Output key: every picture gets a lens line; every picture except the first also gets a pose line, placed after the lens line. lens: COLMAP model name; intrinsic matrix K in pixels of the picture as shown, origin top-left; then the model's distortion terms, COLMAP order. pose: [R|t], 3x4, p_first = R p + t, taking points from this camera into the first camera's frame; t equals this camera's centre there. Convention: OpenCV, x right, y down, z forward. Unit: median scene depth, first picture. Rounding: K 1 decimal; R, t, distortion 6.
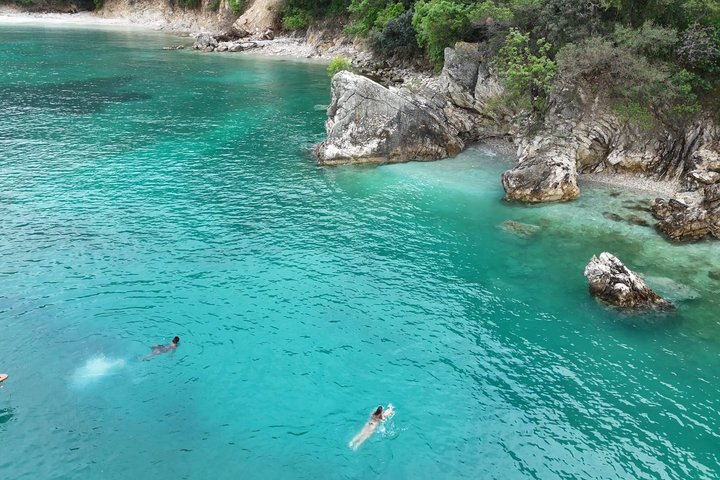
lens RADIAL K [[625.7, 0, 360.0], [0, 625.7, 240.0], [0, 0, 1]] dist [0.058109, -0.015687]
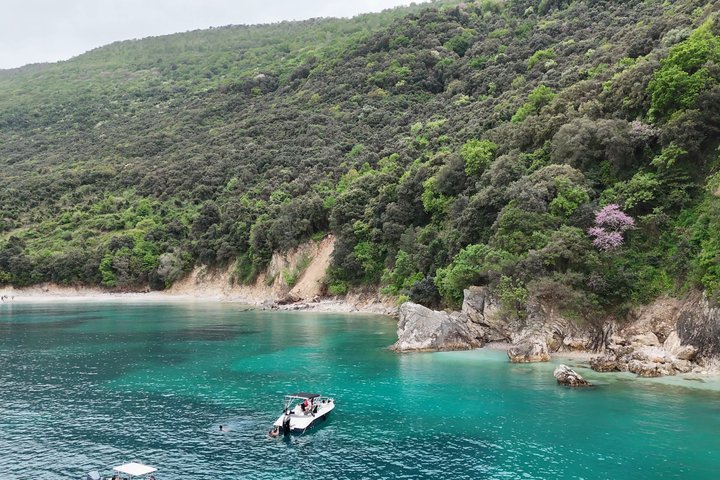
lens RADIAL K [[625.7, 0, 360.0], [0, 625.7, 240.0], [0, 0, 1]] dist [0.058109, -0.015687]
pose [[0.999519, -0.012939, 0.028191, -0.210576], [0.023655, 0.905856, -0.422926, 0.315905], [-0.020065, 0.423389, 0.905726, -0.662072]]
